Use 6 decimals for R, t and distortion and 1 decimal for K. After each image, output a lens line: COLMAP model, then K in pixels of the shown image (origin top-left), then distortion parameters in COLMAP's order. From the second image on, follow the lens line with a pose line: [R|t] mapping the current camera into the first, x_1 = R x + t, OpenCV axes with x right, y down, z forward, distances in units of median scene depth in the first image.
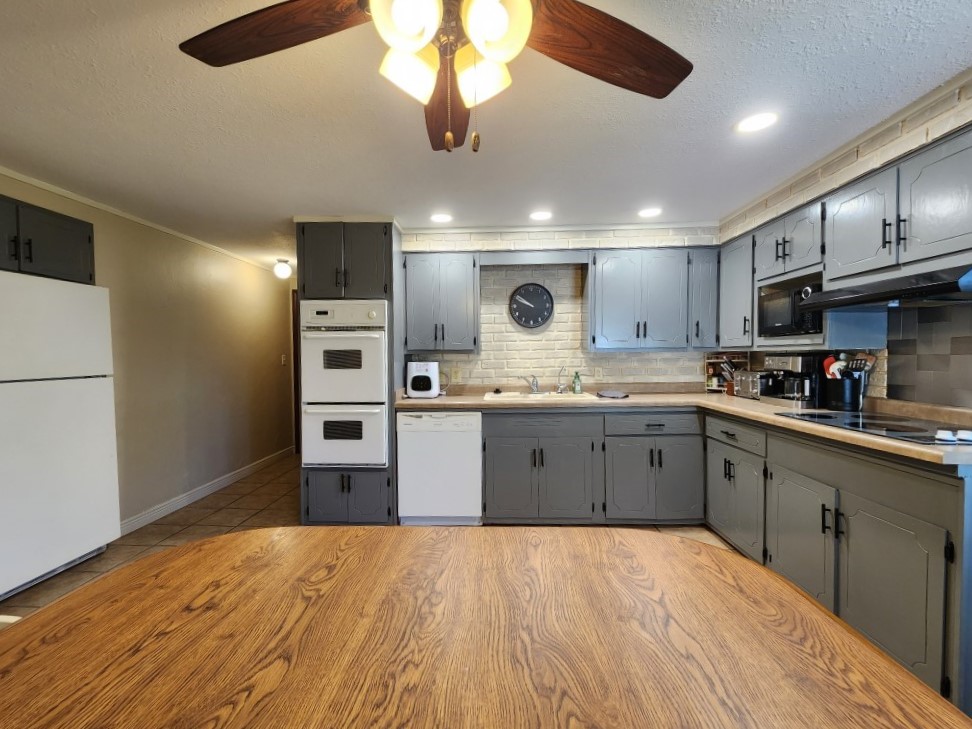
lens RADIAL K [[400.5, 0, 481.7], [0, 400.5, 367.0], [0, 0, 1]] dist [-0.003679, -0.000920]
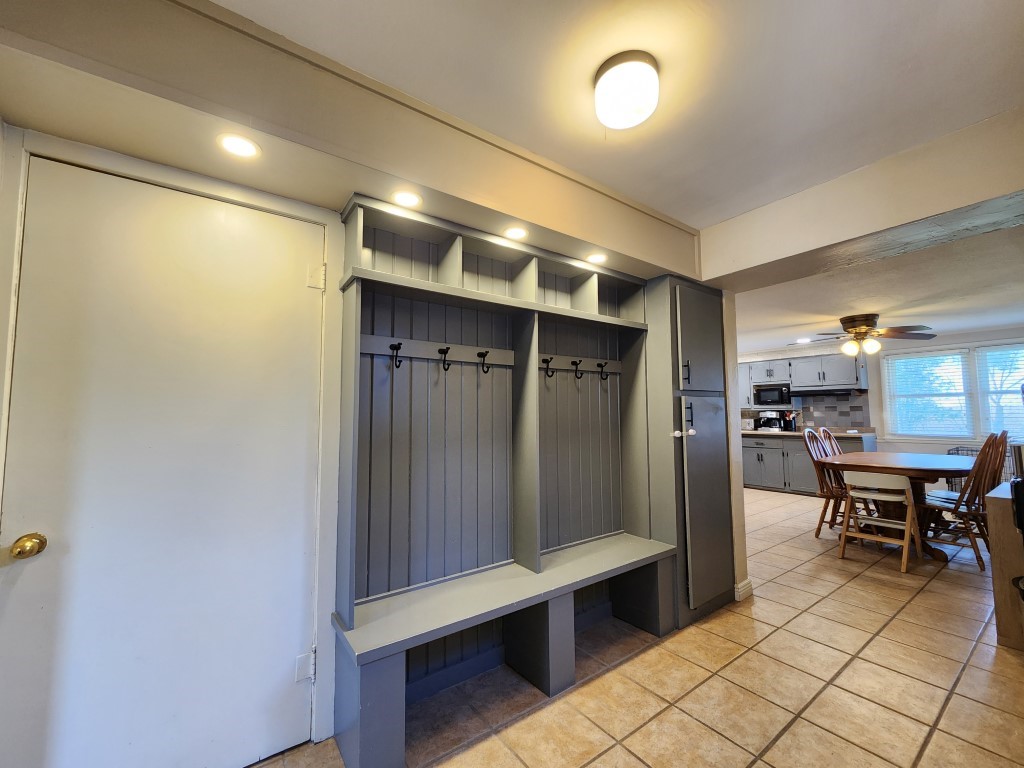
lens RADIAL K [[421.9, 0, 514.6], [0, 421.9, 385.0], [0, 0, 1]] dist [-0.003679, -0.000920]
pose [[0.782643, 0.042675, 0.621006, -1.816240], [0.024540, 0.994756, -0.099286, 0.022734], [-0.621987, 0.092945, 0.777492, -0.110453]]
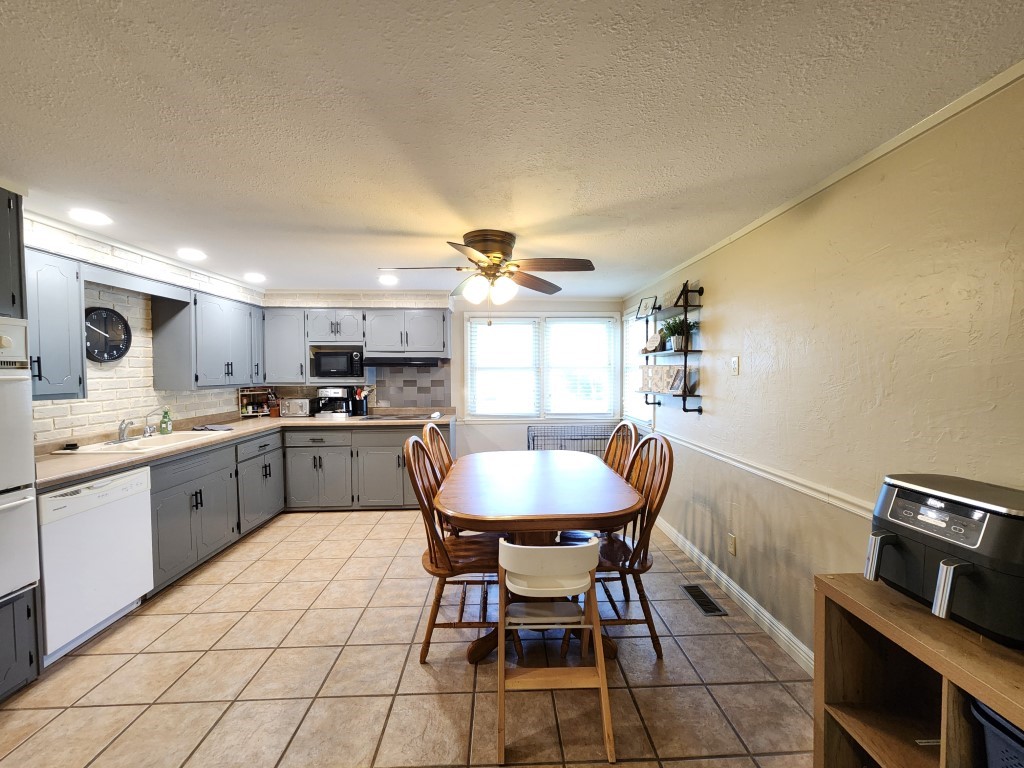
lens RADIAL K [[421.9, 0, 512.8], [0, 421.9, 385.2], [0, 0, 1]] dist [-0.003679, -0.000920]
pose [[-0.059667, -0.026670, 0.997862, -0.866911], [0.036137, 0.998930, 0.028859, -0.052426], [-0.997564, 0.037782, -0.058639, 0.259522]]
